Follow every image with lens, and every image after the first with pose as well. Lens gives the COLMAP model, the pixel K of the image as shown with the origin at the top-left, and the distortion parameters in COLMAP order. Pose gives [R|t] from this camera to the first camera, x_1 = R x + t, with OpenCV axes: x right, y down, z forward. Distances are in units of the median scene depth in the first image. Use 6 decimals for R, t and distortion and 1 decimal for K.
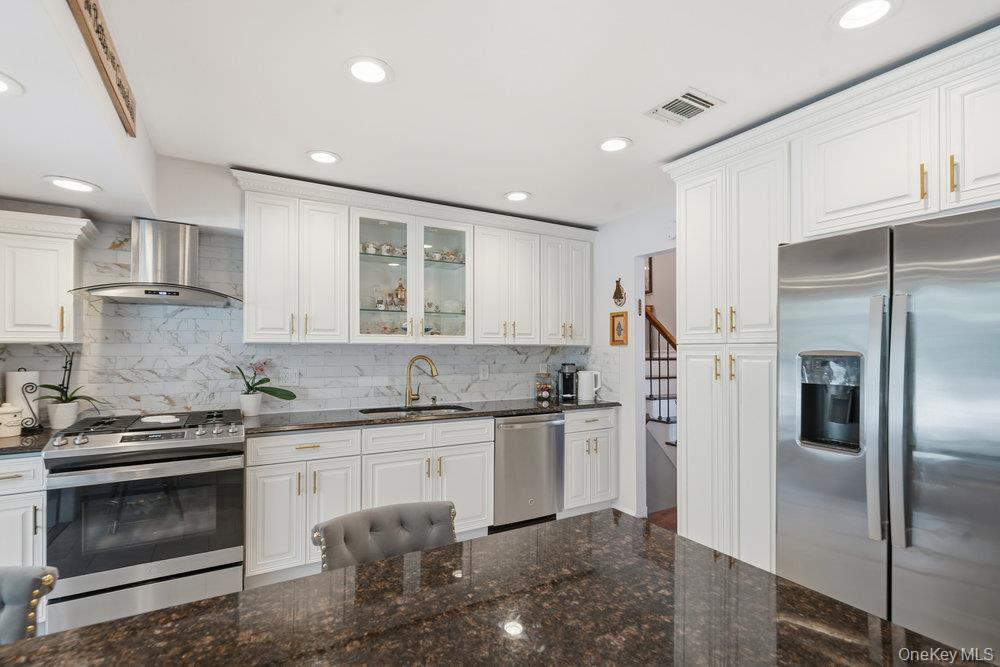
lens RADIAL K [[468.3, 0, 500.8], [0, 468.3, 330.7], [0, 0, 1]] dist [0.001444, -0.000071]
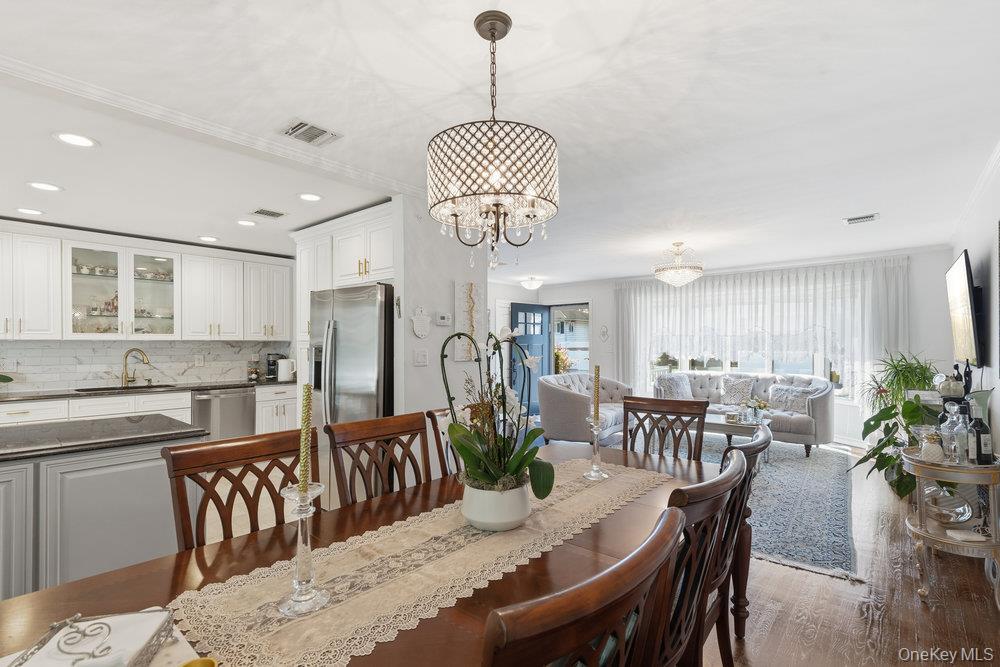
lens RADIAL K [[468.3, 0, 500.8], [0, 468.3, 330.7], [0, 0, 1]] dist [0.001444, -0.000071]
pose [[0.948487, 0.007776, 0.316720, 0.405810], [-0.013265, 0.999797, 0.015179, -0.033089], [-0.316538, -0.018598, 0.948398, -0.622807]]
